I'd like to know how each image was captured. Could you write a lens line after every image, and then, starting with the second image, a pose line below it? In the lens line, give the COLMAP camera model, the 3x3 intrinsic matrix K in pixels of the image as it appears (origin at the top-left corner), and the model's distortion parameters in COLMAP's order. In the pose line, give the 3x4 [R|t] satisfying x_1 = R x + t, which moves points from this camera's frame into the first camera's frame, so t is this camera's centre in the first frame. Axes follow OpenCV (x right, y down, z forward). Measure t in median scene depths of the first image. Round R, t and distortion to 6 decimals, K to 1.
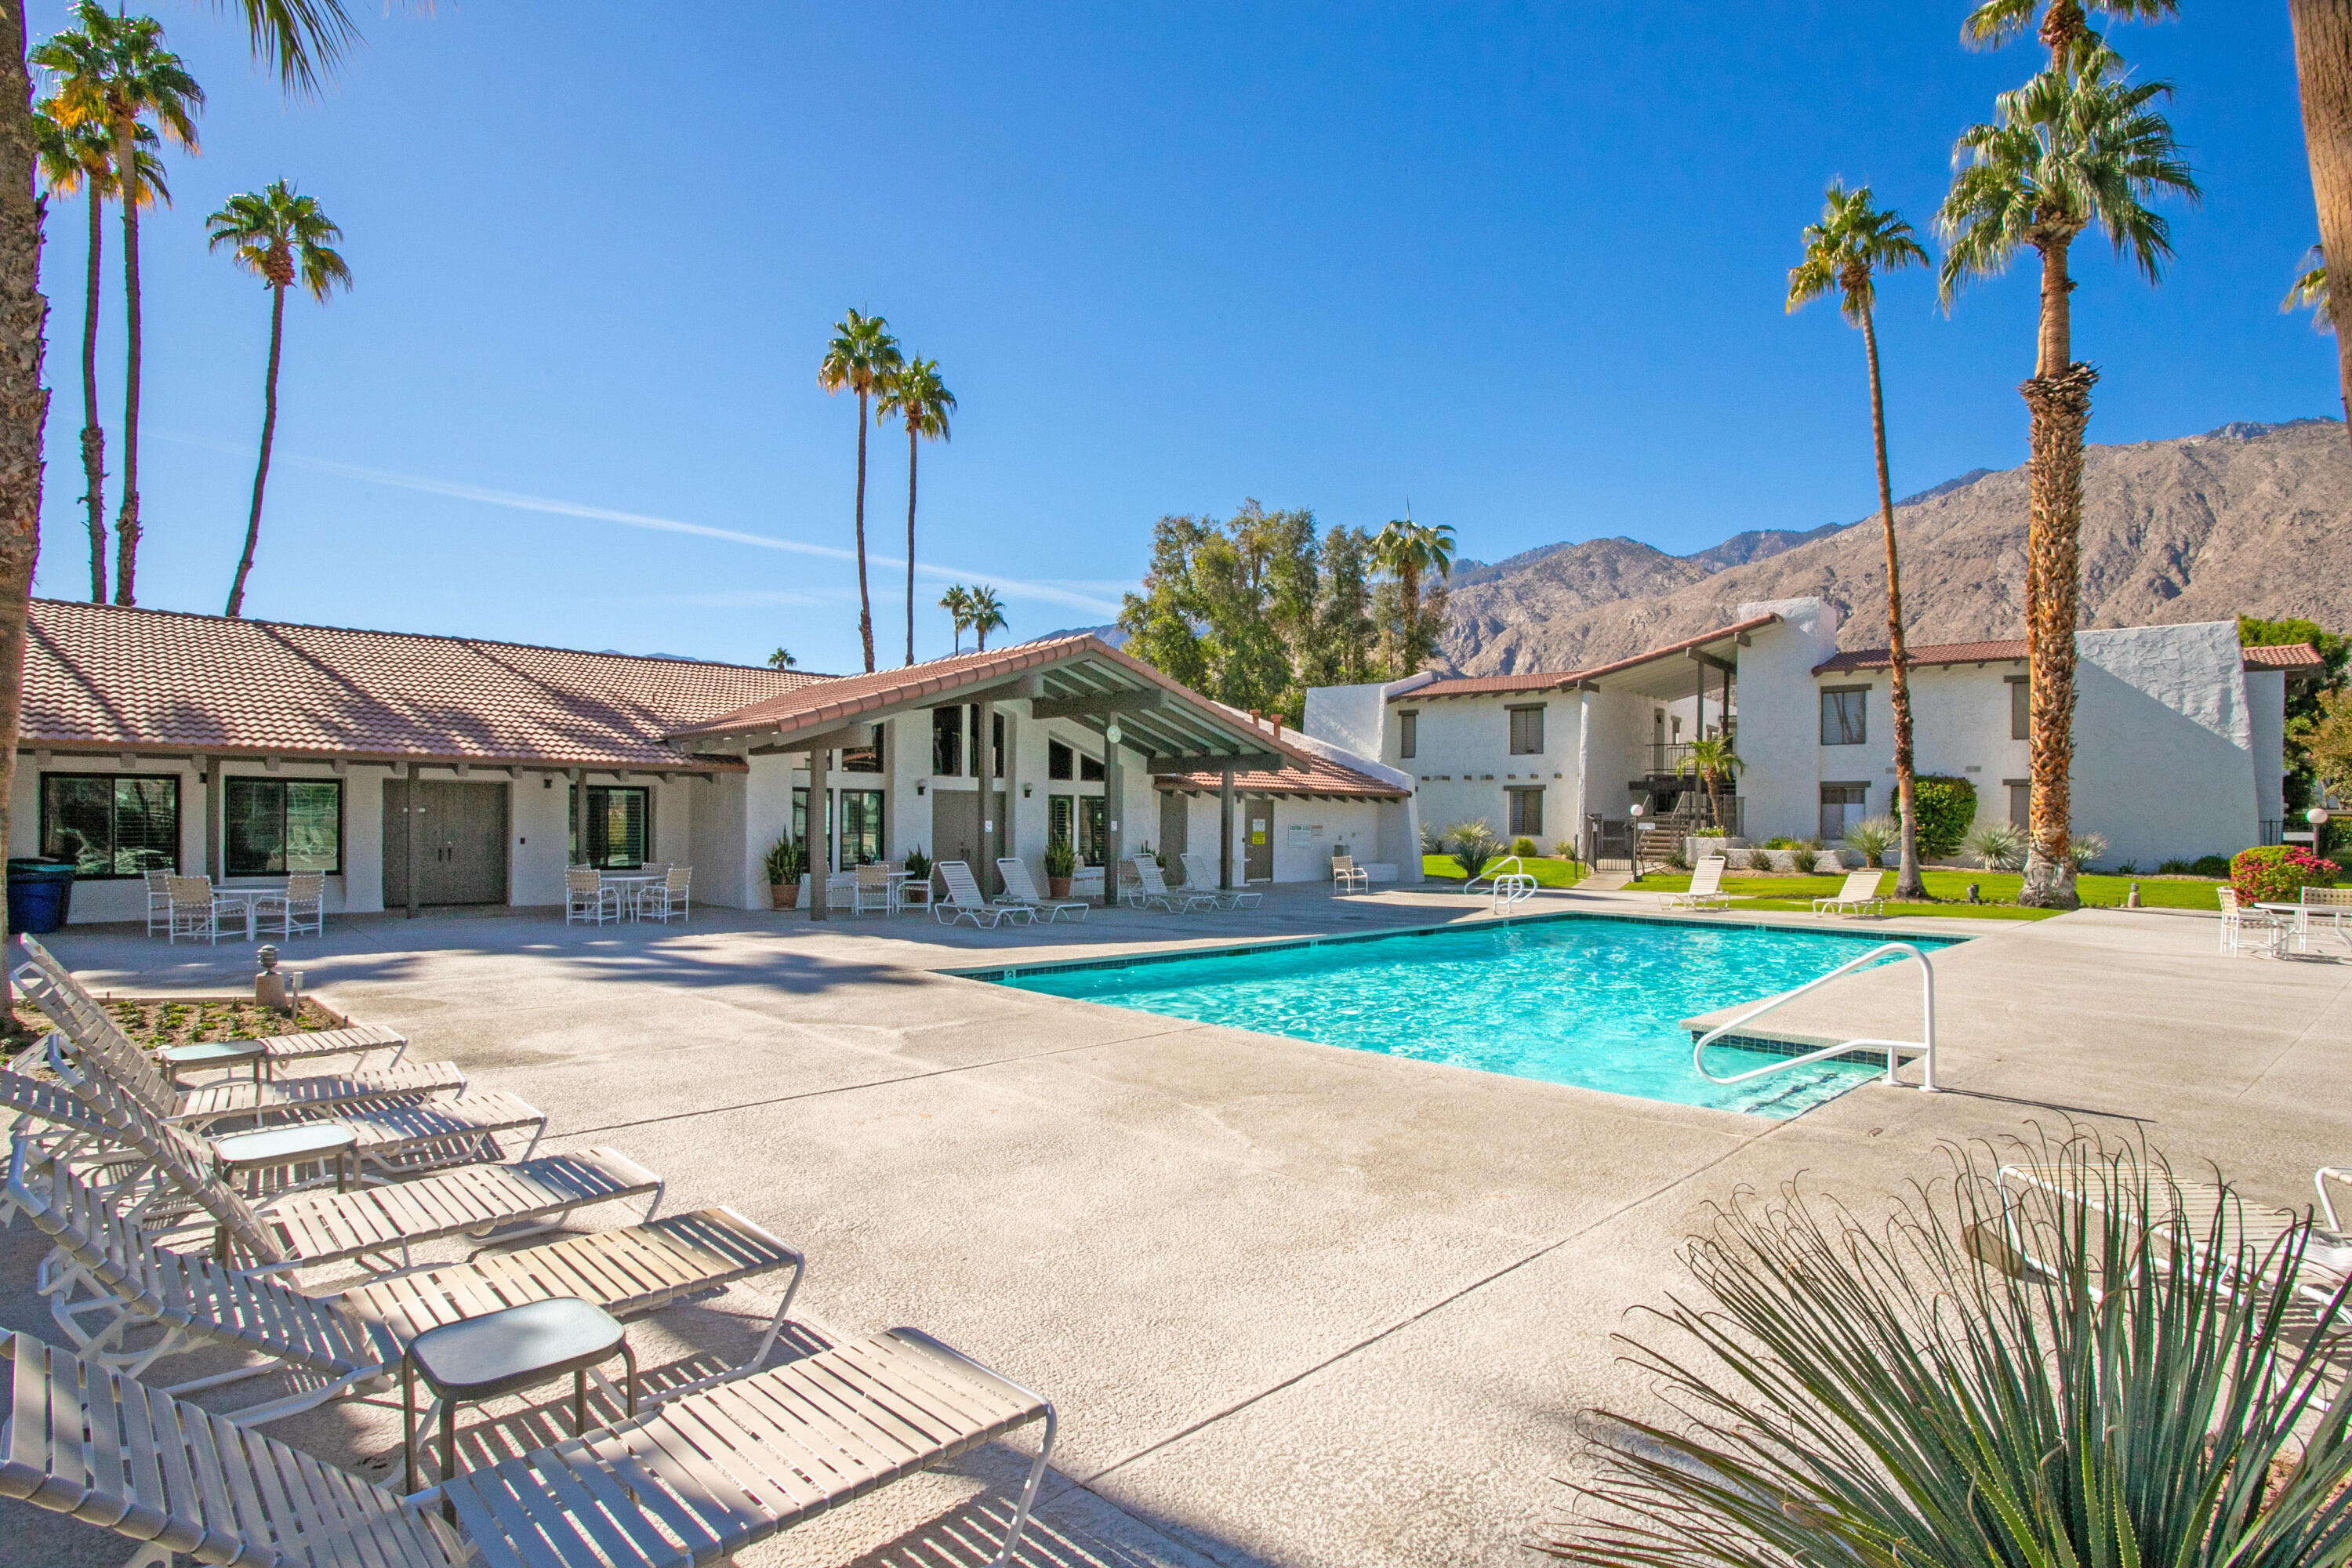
lens RADIAL K [[1231.8, 0, 1184.1], [0, 1231.8, 829.4], [0, 0, 1]] dist [-0.068713, 0.037628]
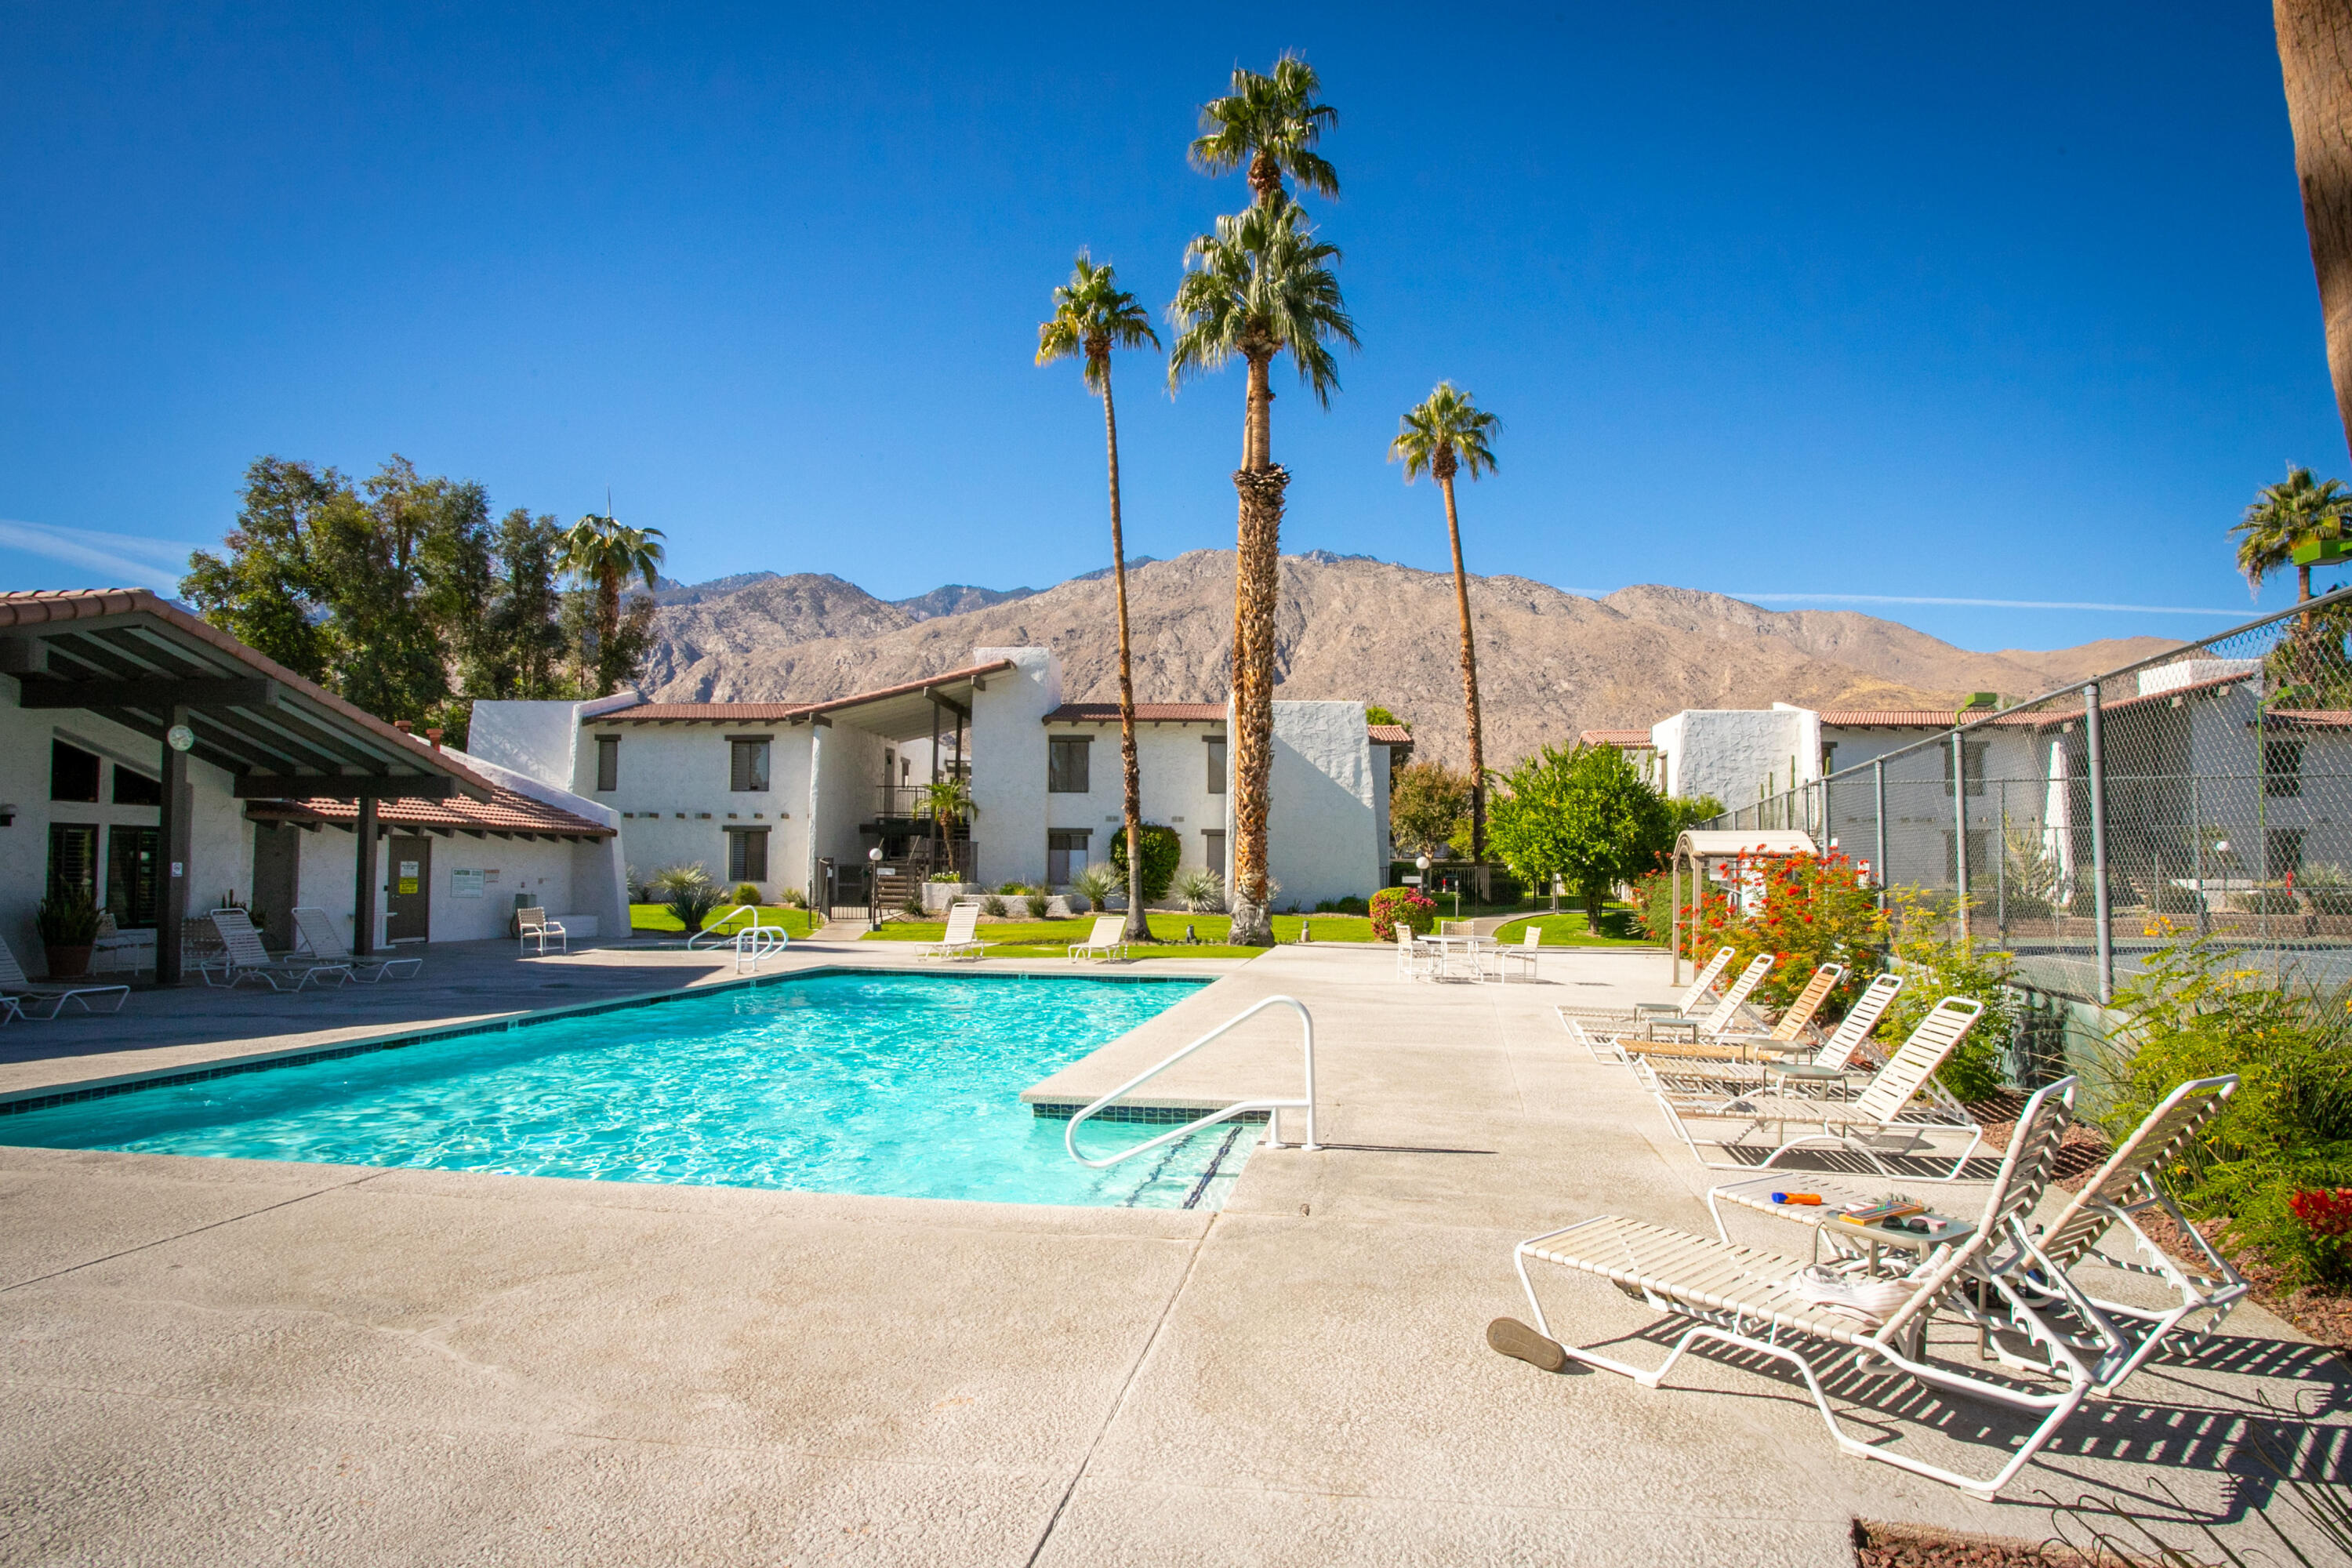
lens RADIAL K [[1231.8, 0, 1184.1], [0, 1231.8, 829.4], [0, 0, 1]] dist [-0.068713, 0.037628]
pose [[0.789186, 0.021576, 0.613775, -0.022310], [0.001441, 0.999315, -0.036981, 0.000306], [-0.614153, 0.030070, 0.788614, 0.116356]]
